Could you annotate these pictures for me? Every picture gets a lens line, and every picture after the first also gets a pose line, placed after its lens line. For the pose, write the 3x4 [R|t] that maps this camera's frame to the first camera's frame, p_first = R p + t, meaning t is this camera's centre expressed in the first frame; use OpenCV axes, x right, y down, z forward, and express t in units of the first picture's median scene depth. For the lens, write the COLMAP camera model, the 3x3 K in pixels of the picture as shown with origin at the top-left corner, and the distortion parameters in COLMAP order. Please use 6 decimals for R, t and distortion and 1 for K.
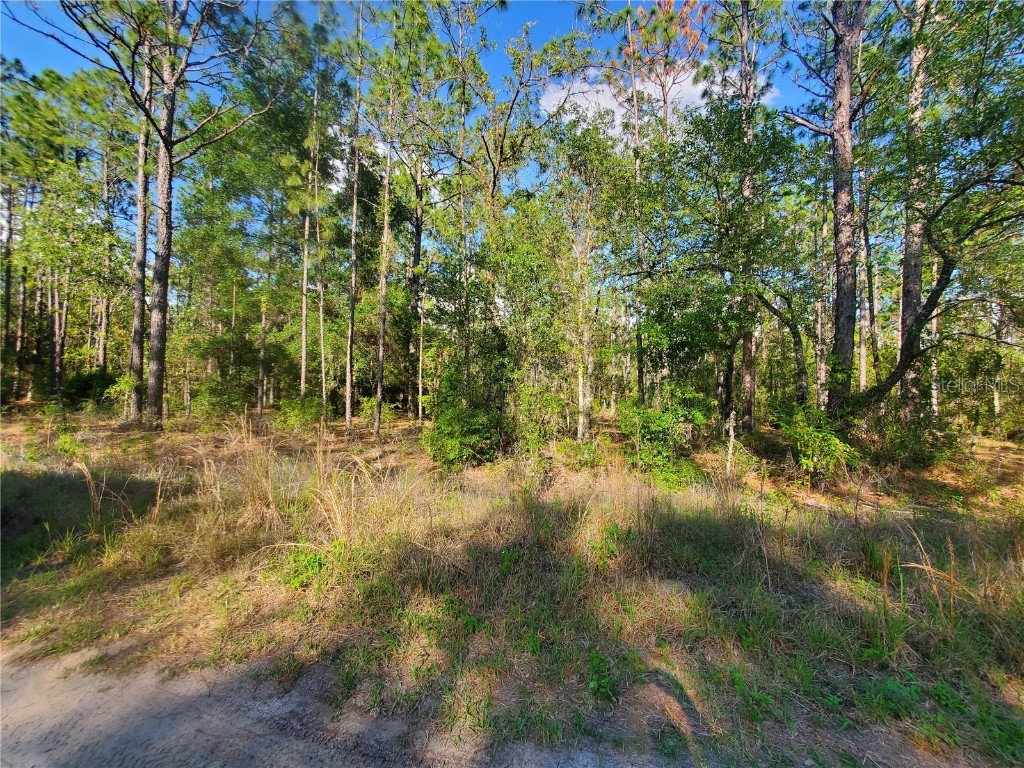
lens RADIAL K [[405.3, 0, 512.4], [0, 405.3, 378.4], [0, 0, 1]] dist [0.000602, -0.000867]
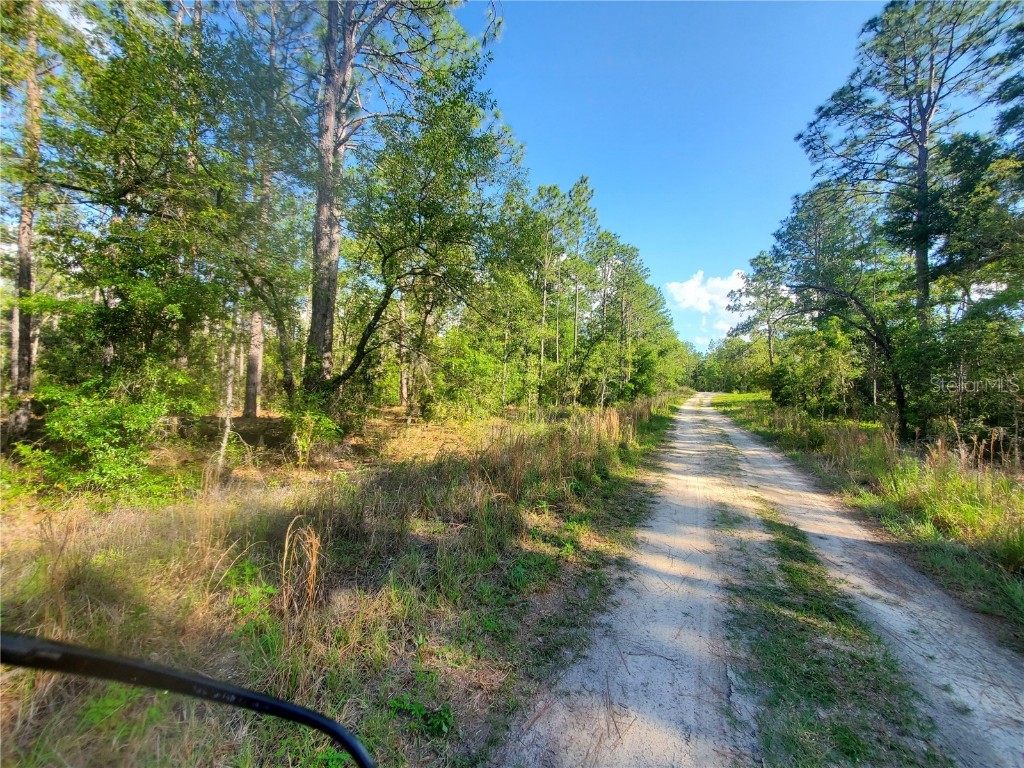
lens RADIAL K [[405.3, 0, 507.1], [0, 405.3, 377.6], [0, 0, 1]] dist [0.000602, -0.000867]
pose [[0.221952, 0.012824, 0.974973, -0.113030], [-0.061132, 0.998129, 0.000788, -0.002730], [-0.973139, -0.059776, 0.222321, 0.122319]]
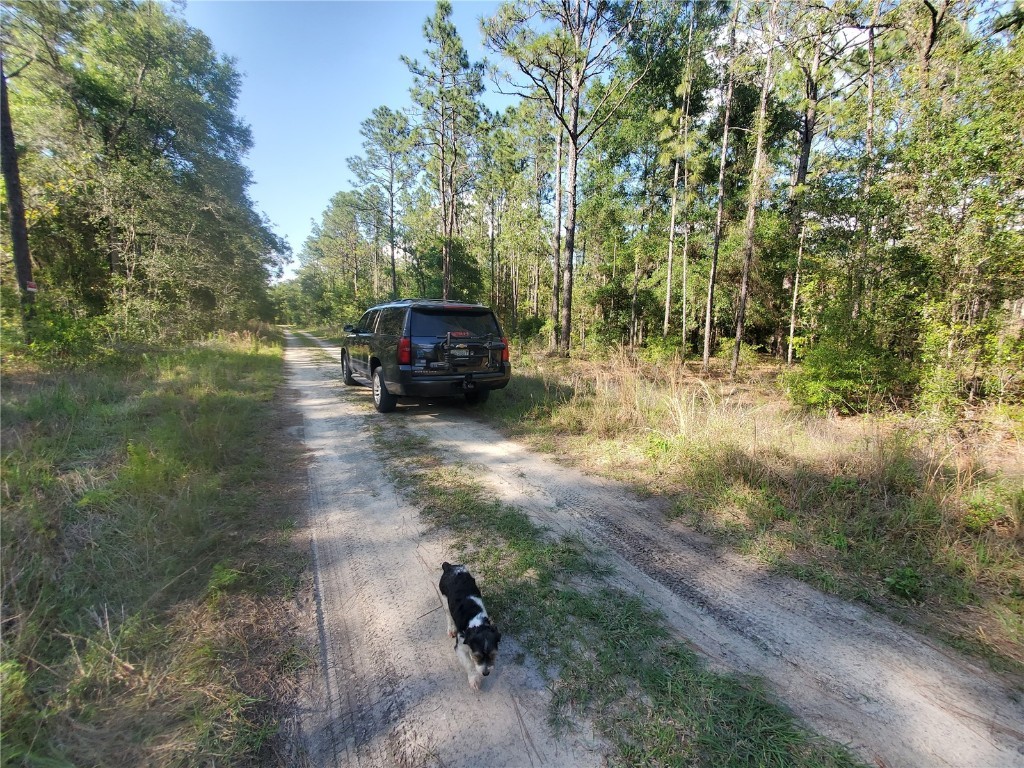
lens RADIAL K [[405.3, 0, 505.3], [0, 405.3, 381.2], [0, 0, 1]] dist [0.000602, -0.000867]
pose [[0.655189, 0.096787, -0.749240, 0.050390], [0.013943, 0.990041, 0.140086, 0.006767], [0.755337, -0.102230, 0.647314, -0.082798]]
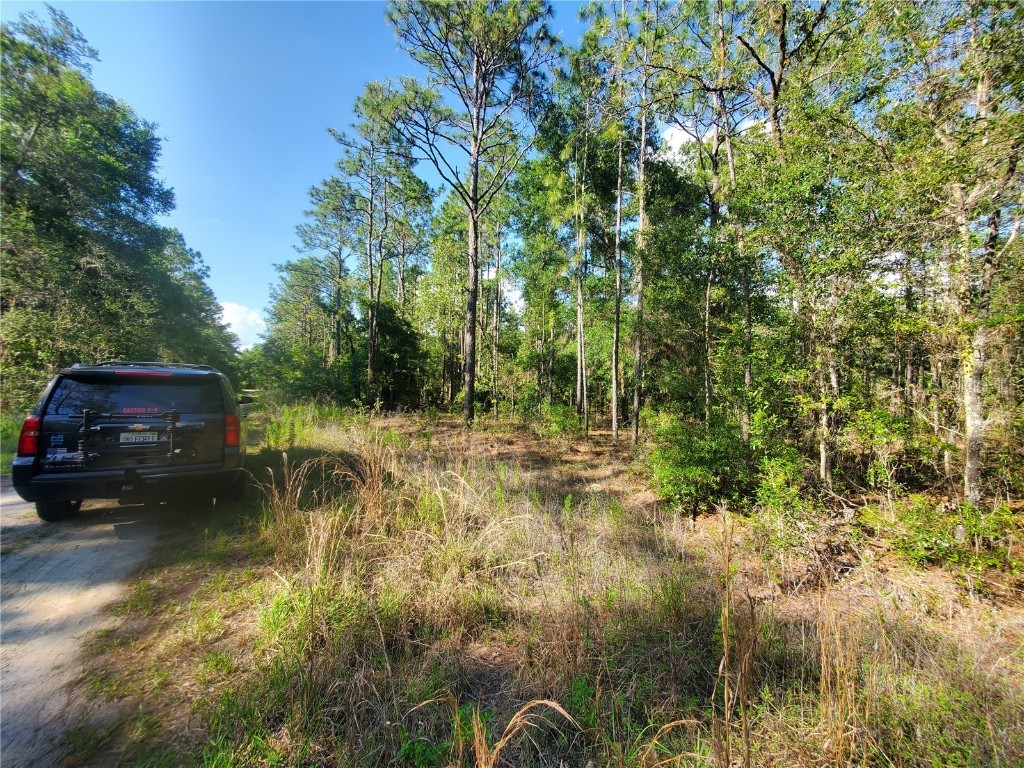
lens RADIAL K [[405.3, 0, 514.4], [0, 405.3, 379.2], [0, 0, 1]] dist [0.000602, -0.000867]
pose [[0.695144, -0.024777, -0.718443, 0.119042], [0.011985, 0.999666, -0.022880, 0.003404], [0.718770, 0.007294, 0.695209, 0.196668]]
